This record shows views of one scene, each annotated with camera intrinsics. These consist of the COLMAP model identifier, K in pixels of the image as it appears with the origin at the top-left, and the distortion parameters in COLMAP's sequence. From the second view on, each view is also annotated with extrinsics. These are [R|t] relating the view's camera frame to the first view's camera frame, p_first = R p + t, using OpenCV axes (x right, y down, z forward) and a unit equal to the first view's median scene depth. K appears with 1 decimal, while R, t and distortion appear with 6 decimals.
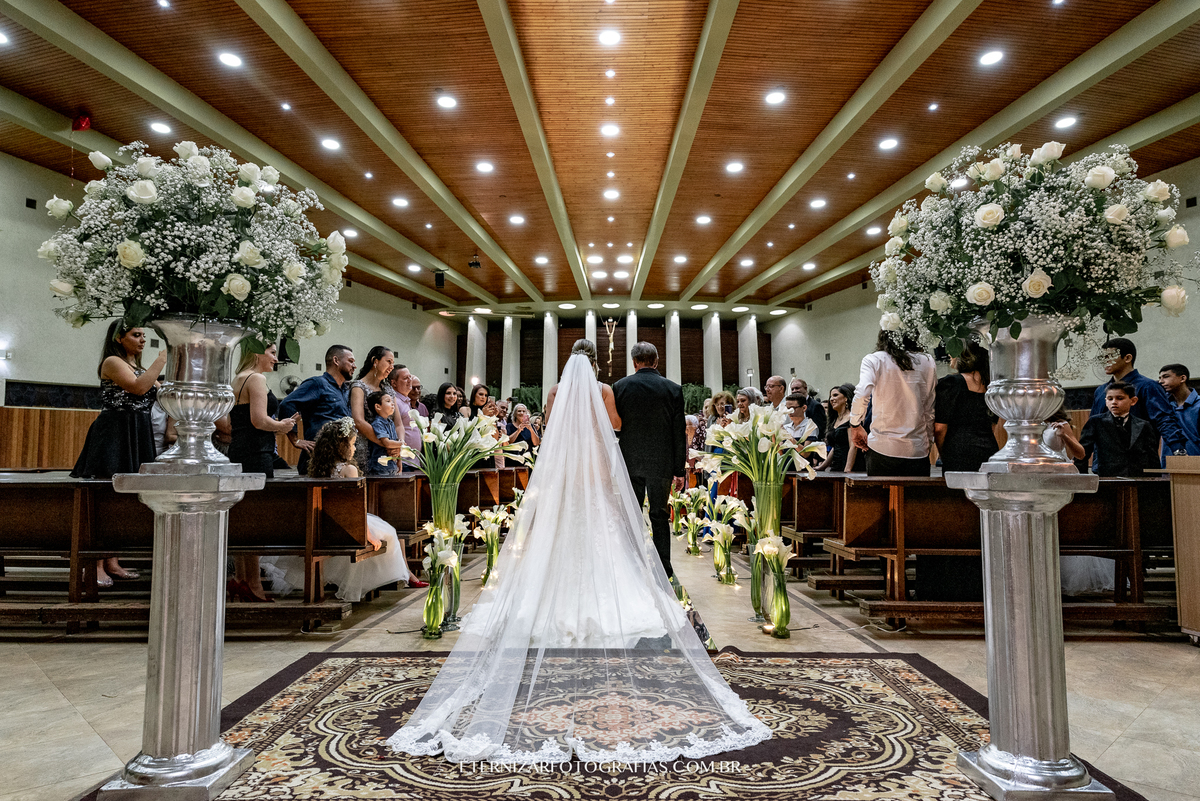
lens RADIAL K [[826.7, 0, 600.0], [0, 826.7, 400.5], [0, 0, 1]] dist [0.070249, 0.000155]
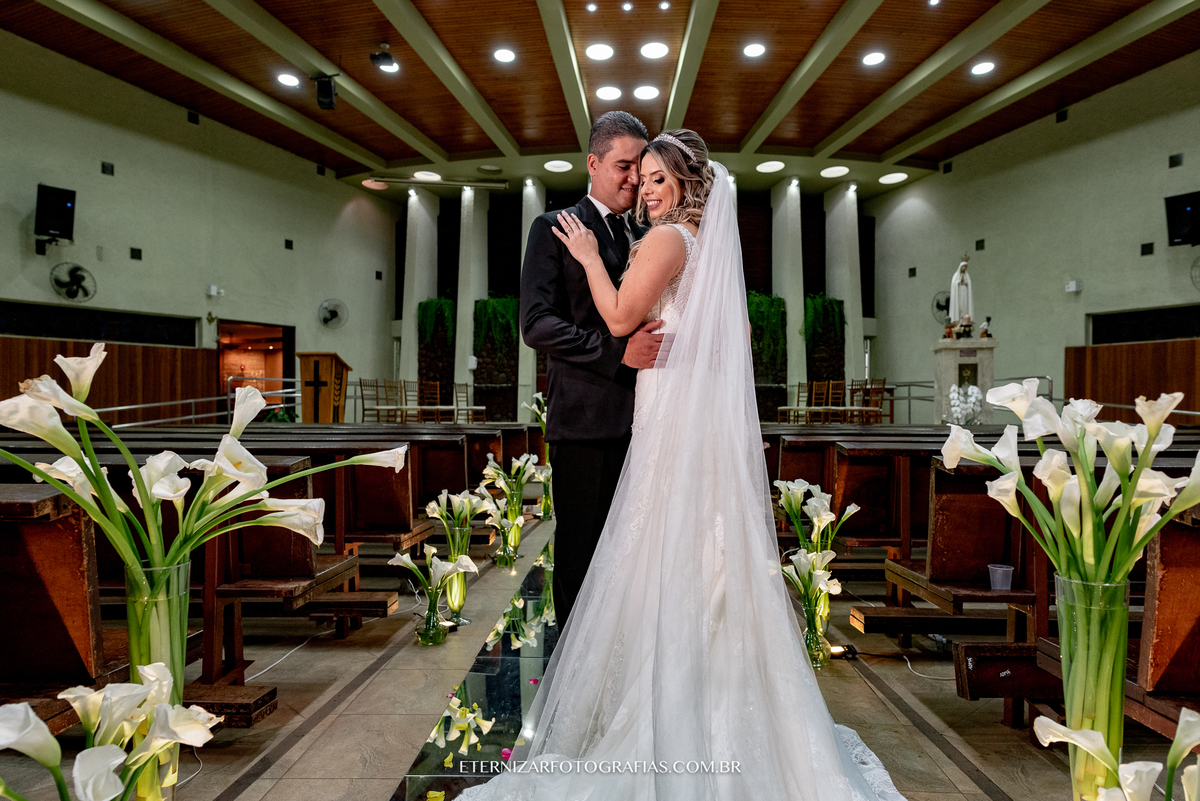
lens RADIAL K [[826.7, 0, 600.0], [0, 826.7, 400.5], [0, 0, 1]] dist [0.070249, 0.000155]
pose [[0.999792, 0.003207, -0.020142, 0.005233], [-0.001927, 0.997996, 0.063247, 0.023320], [0.020304, -0.063195, 0.997795, 0.363389]]
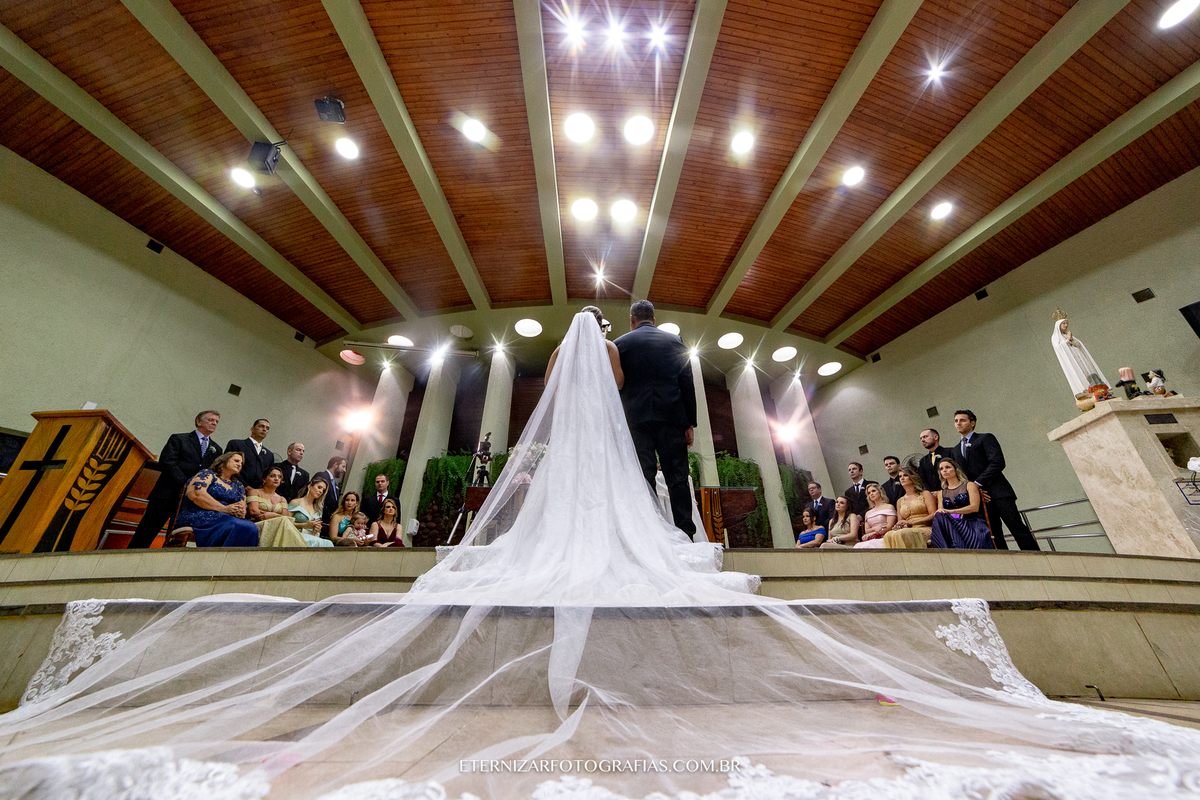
lens RADIAL K [[473.3, 0, 600.0], [0, 473.3, 400.0], [0, 0, 1]] dist [0.000108, 0.000153]
pose [[0.997265, 0.041027, 0.061479, -0.003660], [-0.013189, 0.917222, -0.398157, 0.085370], [-0.072725, 0.396258, 0.915255, 0.680773]]
